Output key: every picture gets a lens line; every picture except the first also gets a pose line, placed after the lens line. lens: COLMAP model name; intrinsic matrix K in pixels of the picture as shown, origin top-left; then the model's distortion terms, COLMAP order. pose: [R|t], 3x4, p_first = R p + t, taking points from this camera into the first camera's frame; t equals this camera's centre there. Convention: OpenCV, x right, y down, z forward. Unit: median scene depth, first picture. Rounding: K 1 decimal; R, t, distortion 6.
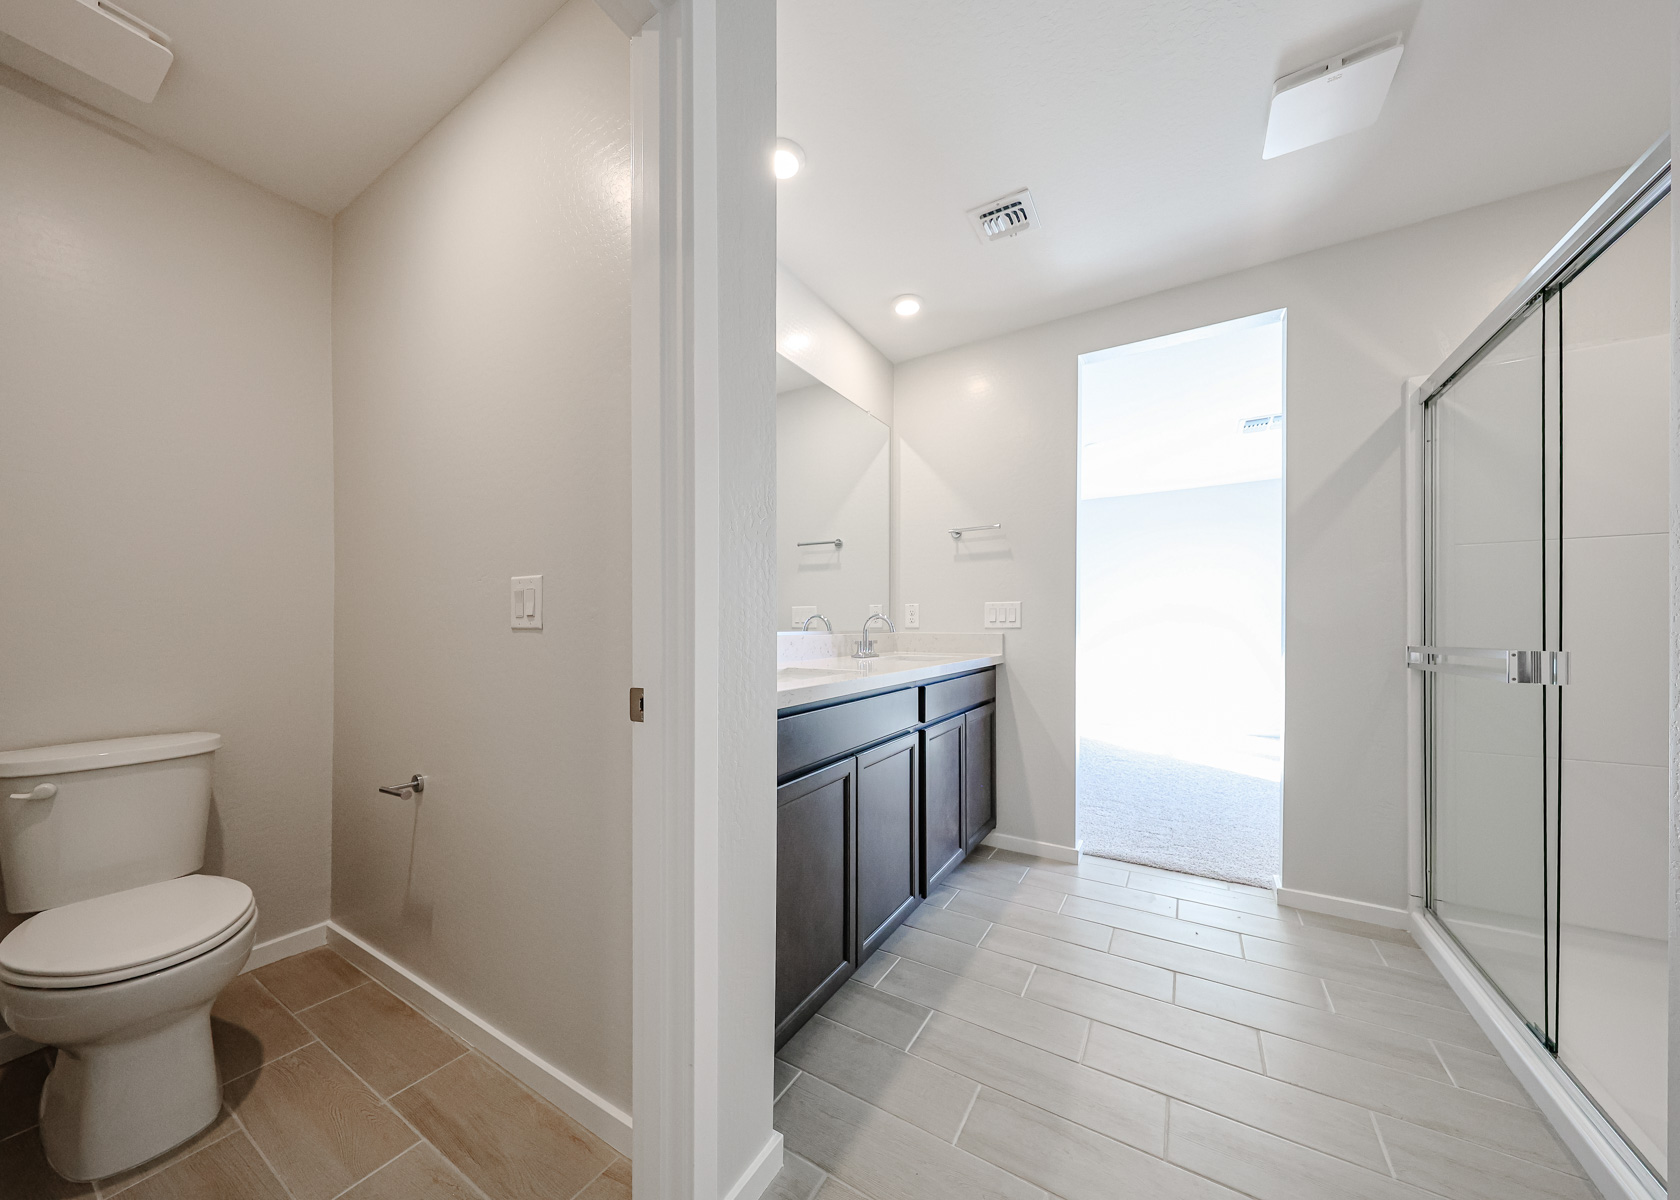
lens RADIAL K [[584.9, 0, 822.7], [0, 584.9, 628.0], [0, 0, 1]] dist [-0.001894, -0.000152]
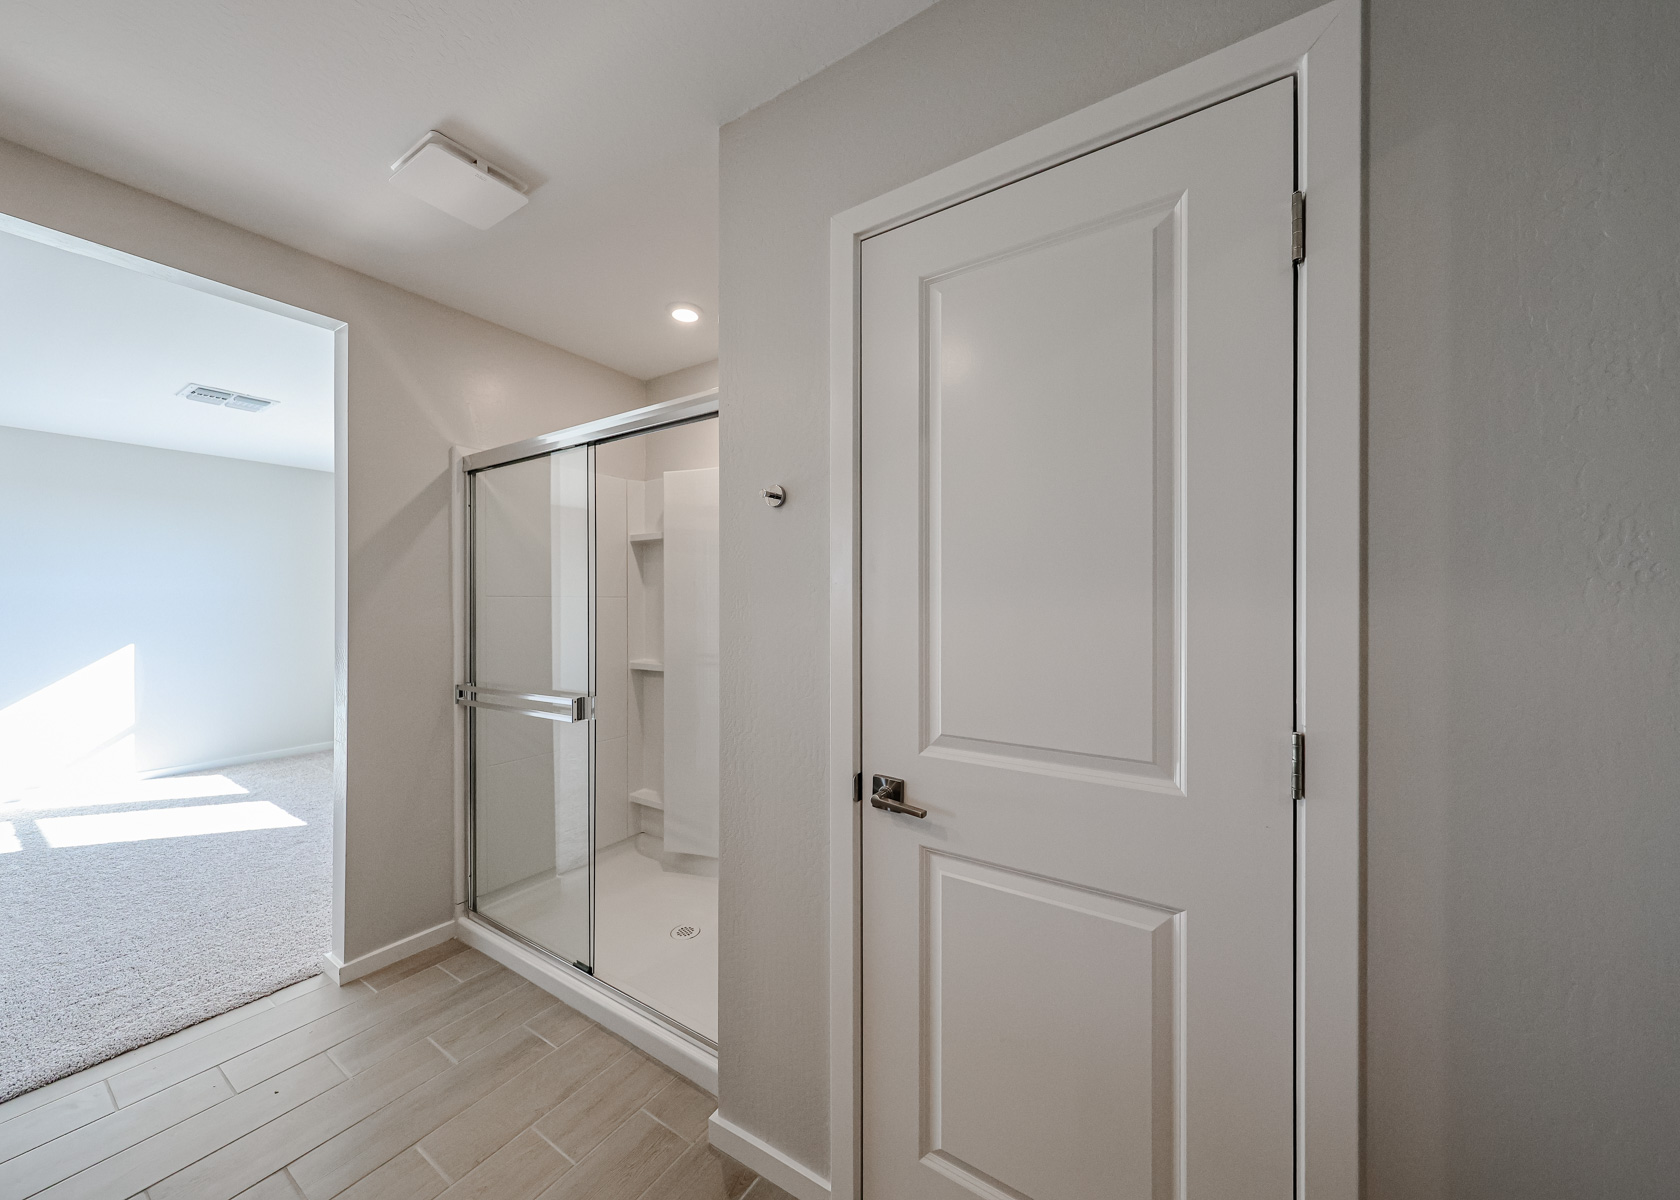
lens RADIAL K [[605.8, 0, 845.5], [0, 605.8, 604.7], [0, 0, 1]] dist [0.003231, 0.000121]
pose [[0.011385, -0.007001, 0.999911, -0.157744], [-0.002469, 0.999972, 0.007029, -0.134413], [-0.999932, -0.002548, 0.011368, 0.240345]]
